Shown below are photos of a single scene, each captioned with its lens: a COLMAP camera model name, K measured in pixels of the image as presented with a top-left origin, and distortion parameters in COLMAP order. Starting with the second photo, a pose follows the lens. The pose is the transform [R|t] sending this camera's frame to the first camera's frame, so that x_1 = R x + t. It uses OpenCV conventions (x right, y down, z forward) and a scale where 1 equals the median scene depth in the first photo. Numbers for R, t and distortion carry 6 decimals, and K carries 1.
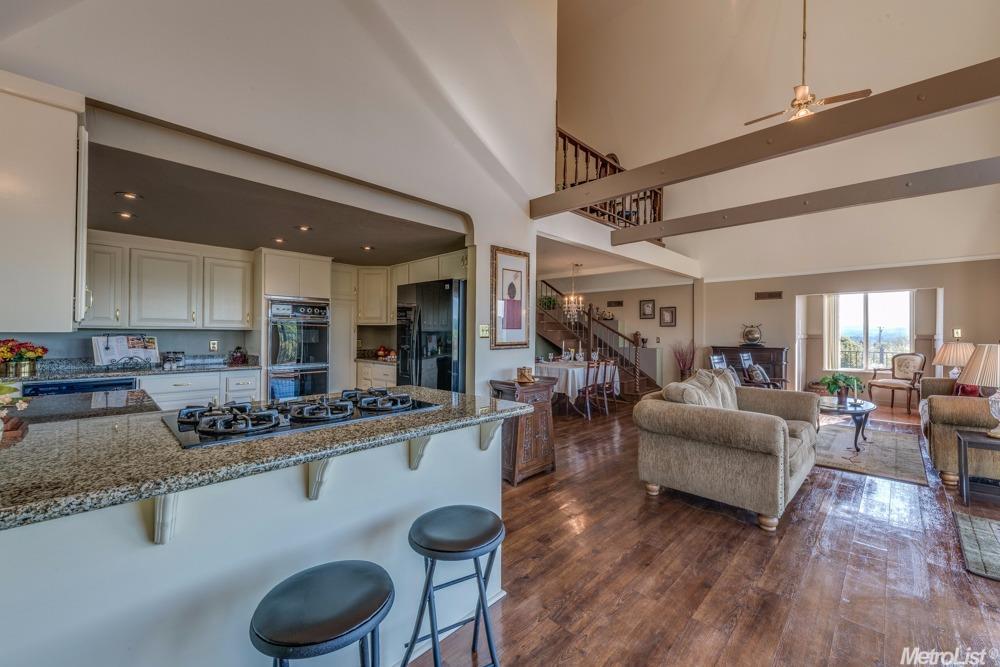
lens RADIAL K [[395.9, 0, 495.9], [0, 395.9, 331.9], [0, 0, 1]] dist [0.004478, 0.000108]
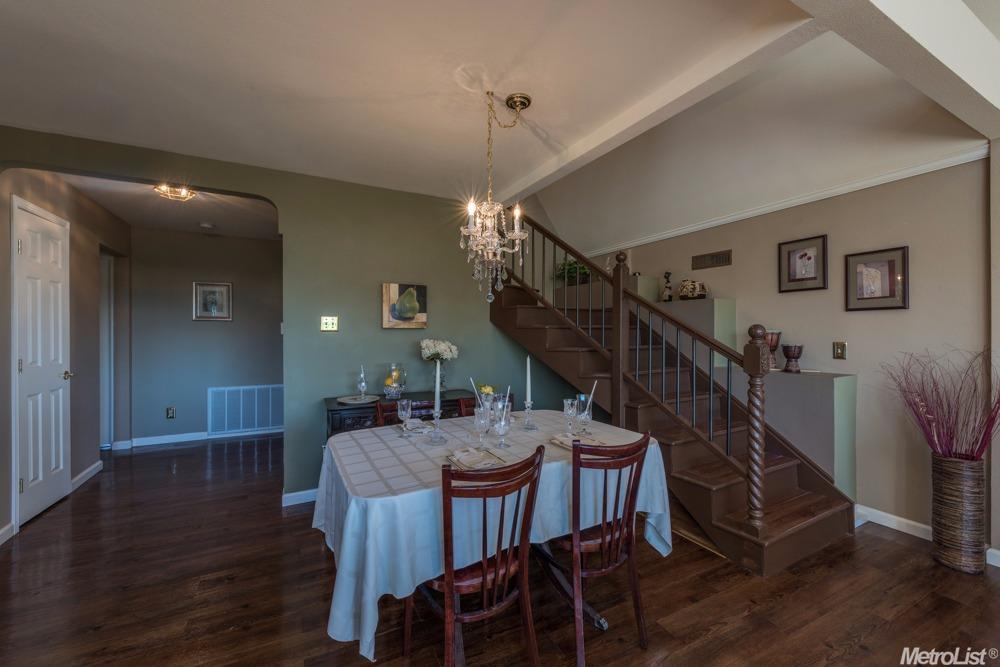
lens RADIAL K [[395.9, 0, 501.4], [0, 395.9, 333.6], [0, 0, 1]] dist [0.004478, 0.000108]
pose [[0.952828, -0.002918, -0.303497, 0.236523], [0.003256, 0.999995, 0.000606, 0.004540], [0.303493, -0.001565, 0.952832, 0.586463]]
